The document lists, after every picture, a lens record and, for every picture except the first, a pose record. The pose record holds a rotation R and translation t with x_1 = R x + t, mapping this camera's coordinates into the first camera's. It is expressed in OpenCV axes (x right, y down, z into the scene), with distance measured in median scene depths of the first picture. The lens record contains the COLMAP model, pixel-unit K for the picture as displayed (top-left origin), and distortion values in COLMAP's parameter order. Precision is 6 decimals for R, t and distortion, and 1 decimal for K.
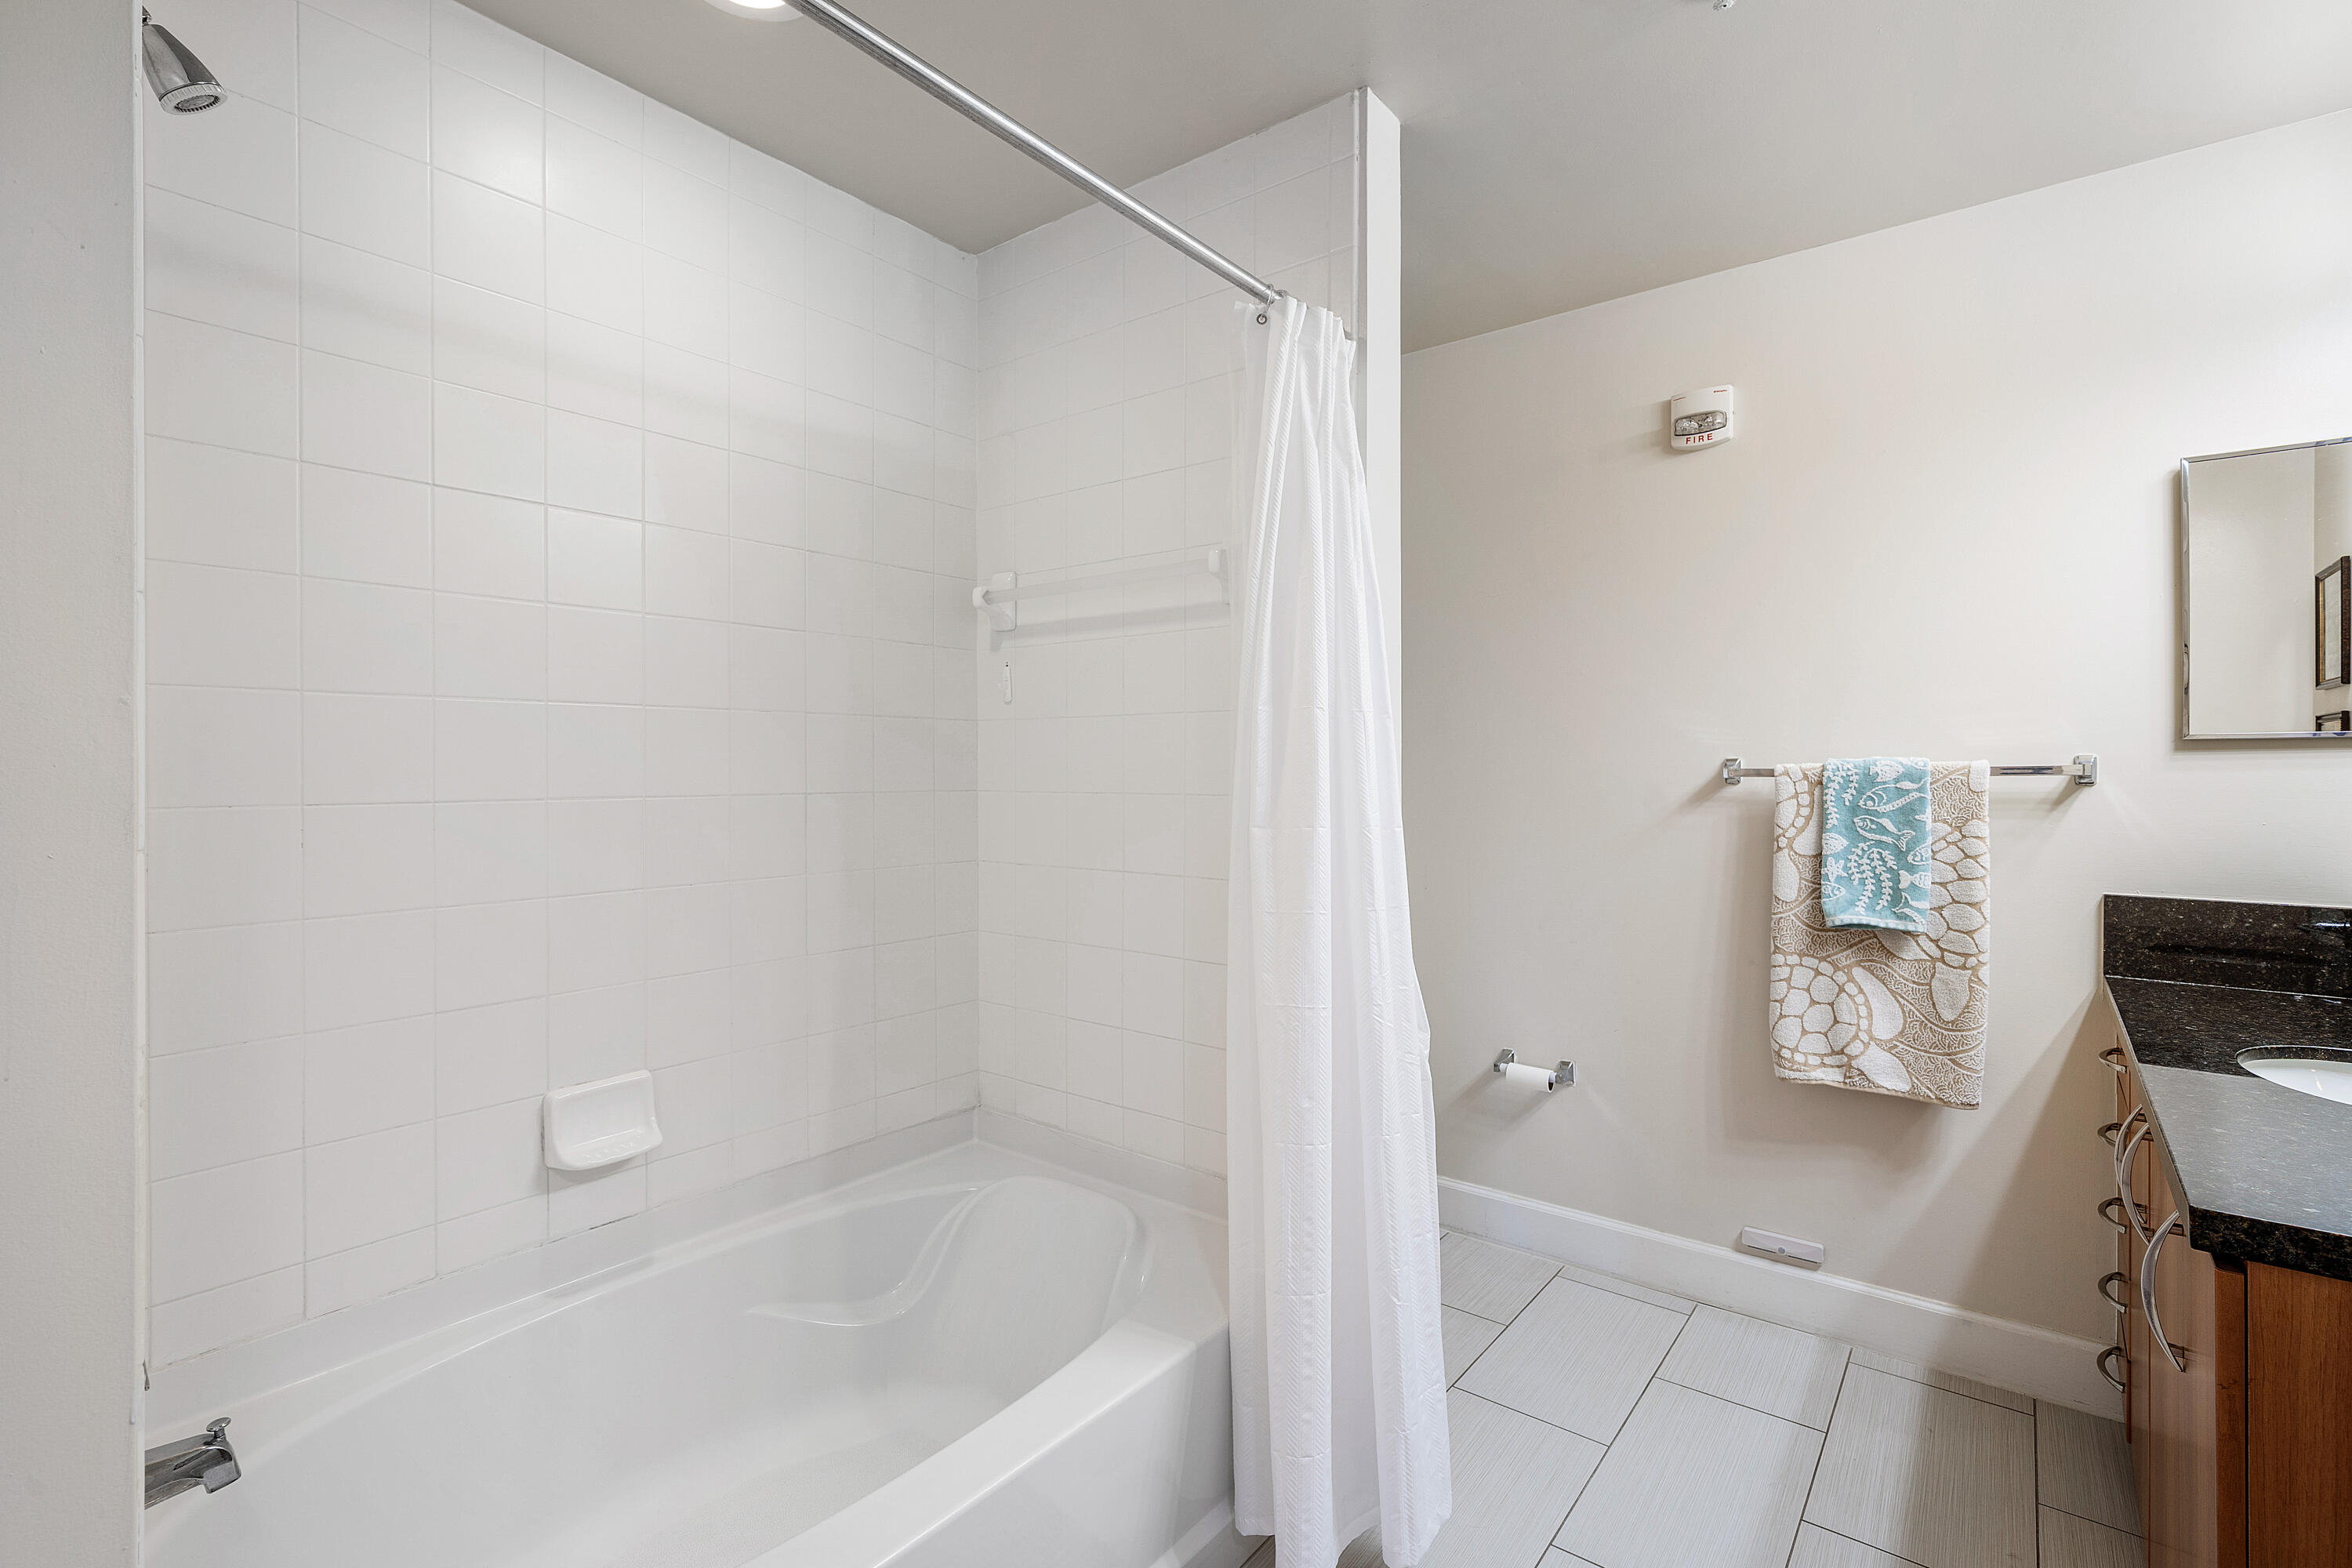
lens RADIAL K [[1051.7, 0, 1175.2], [0, 1051.7, 772.9], [0, 0, 1]] dist [-0.002430, -0.000316]
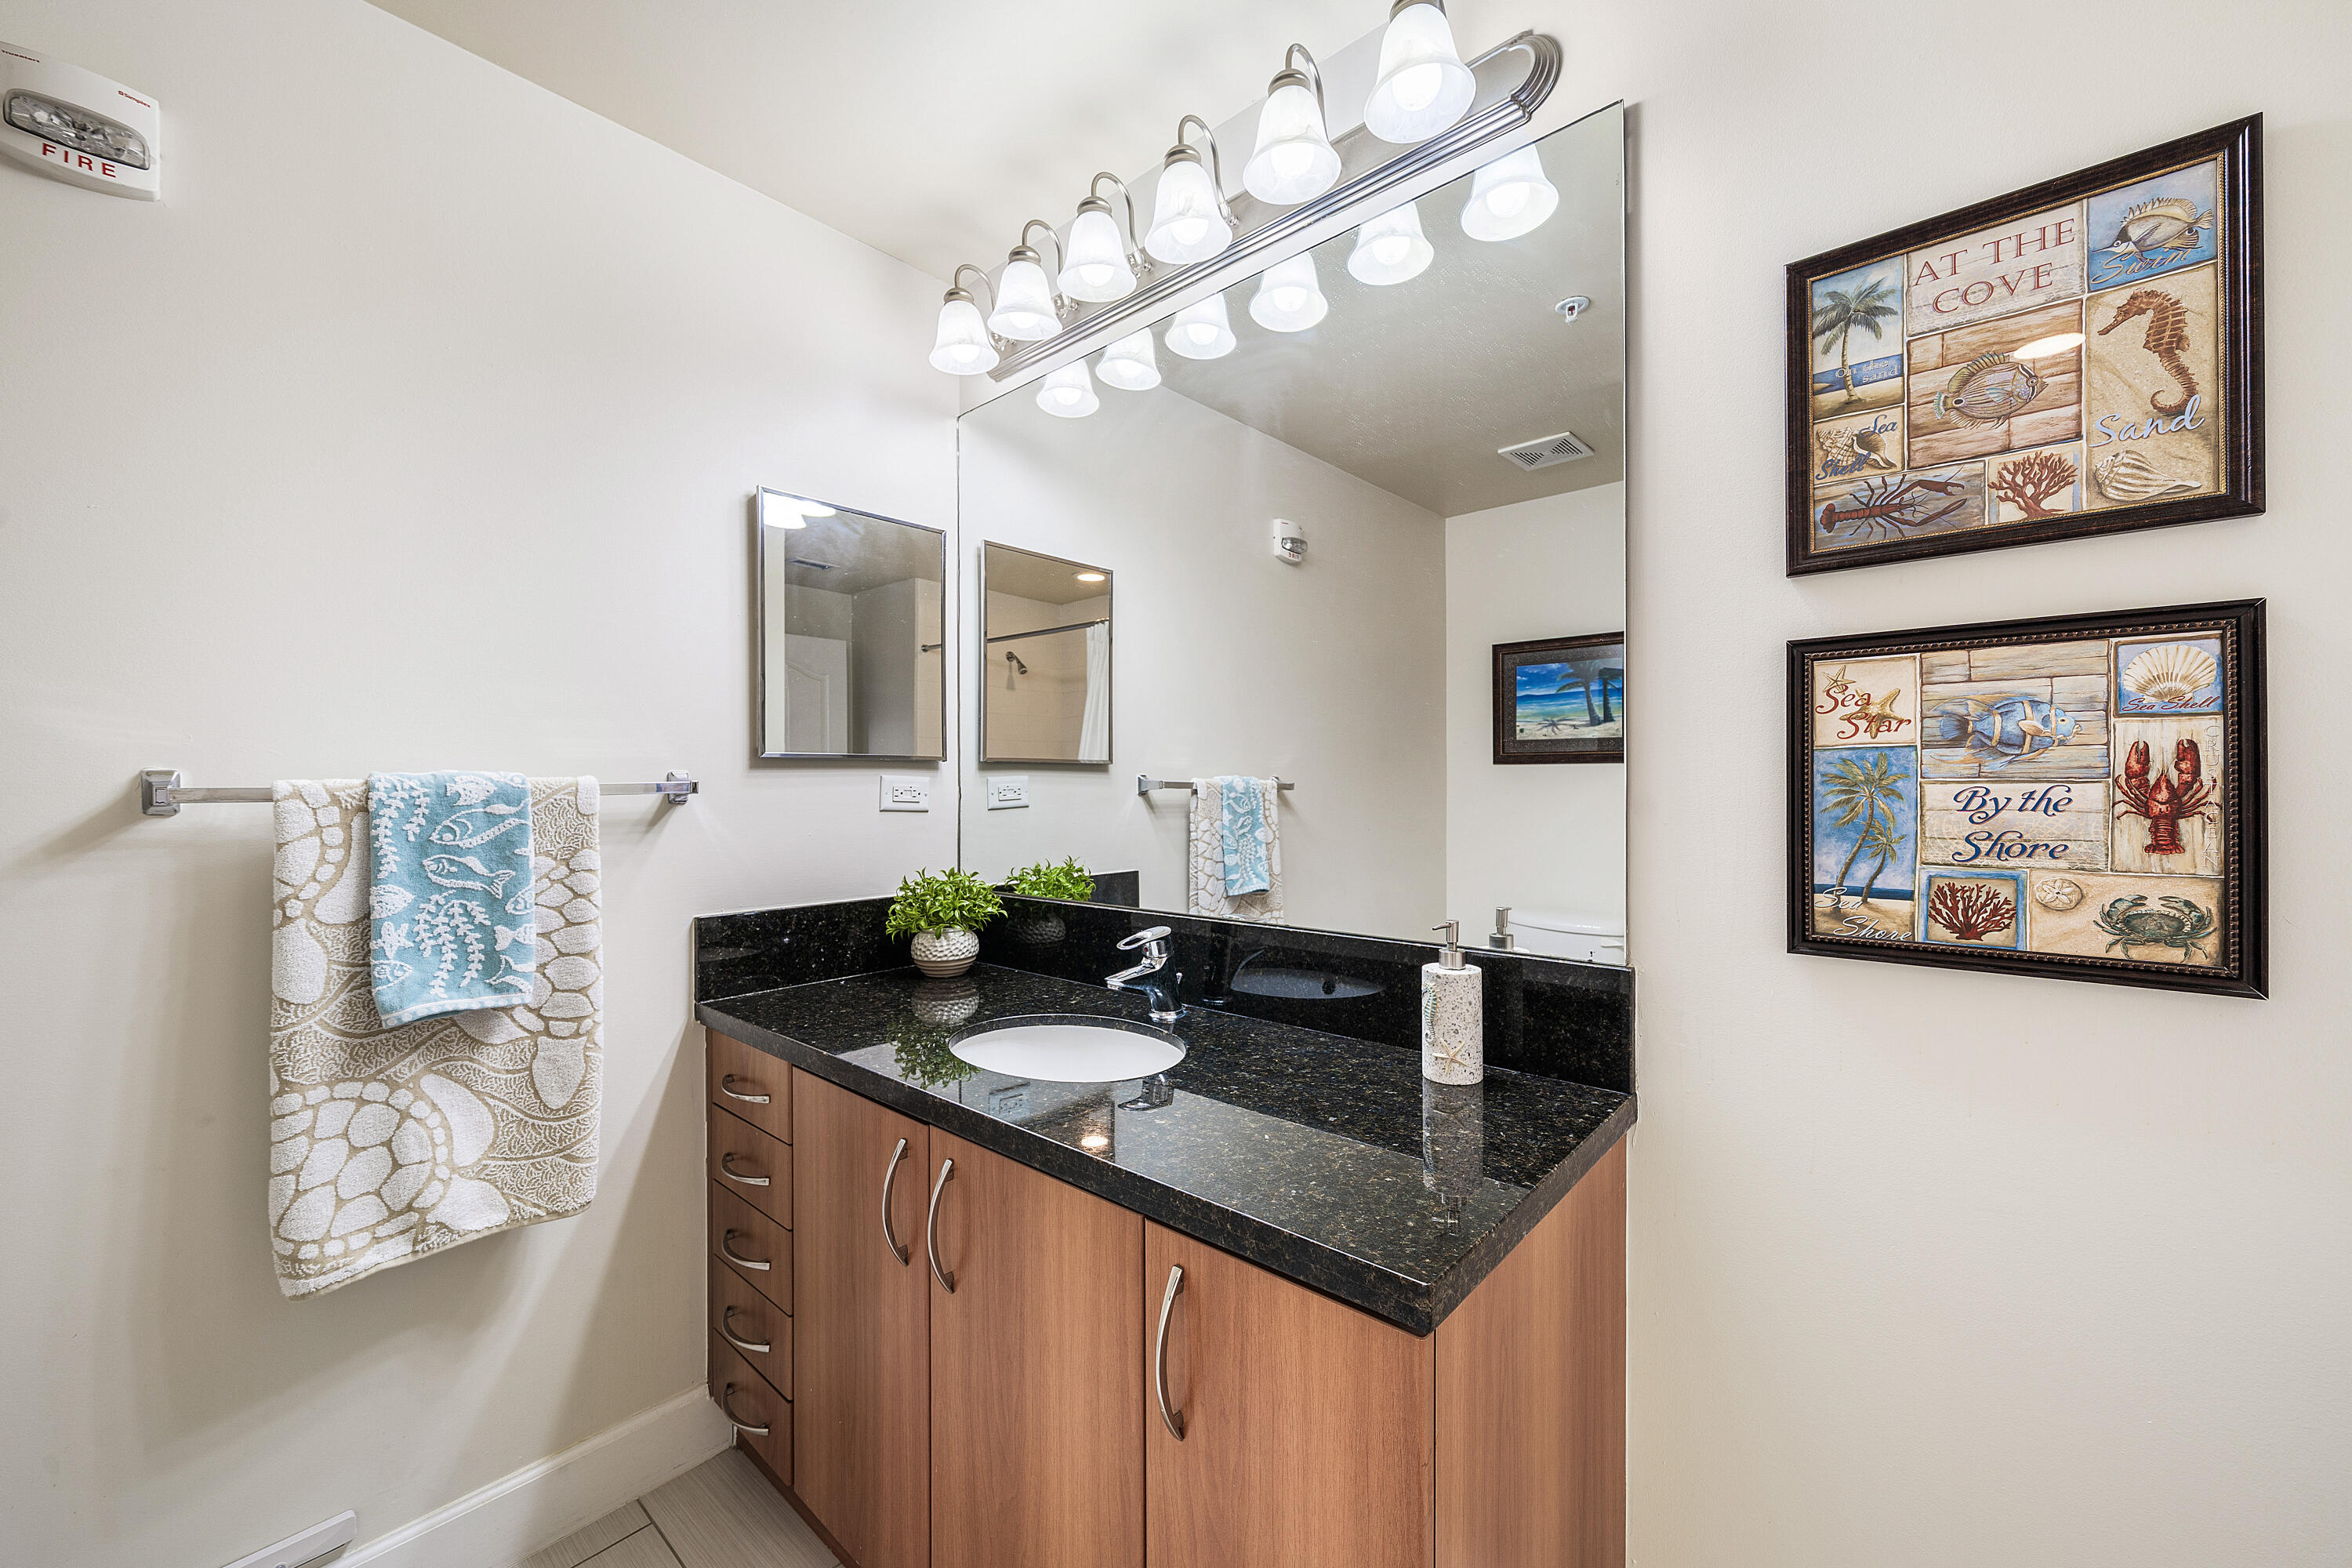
lens RADIAL K [[884.6, 0, 1174.9], [0, 884.6, 788.3], [0, 0, 1]] dist [-0.003631, -0.000069]
pose [[0.052879, -0.003192, 0.998596, 0.099059], [0.010353, 0.999943, 0.002648, 0.000343], [-0.998547, 0.010199, 0.052909, 0.481902]]
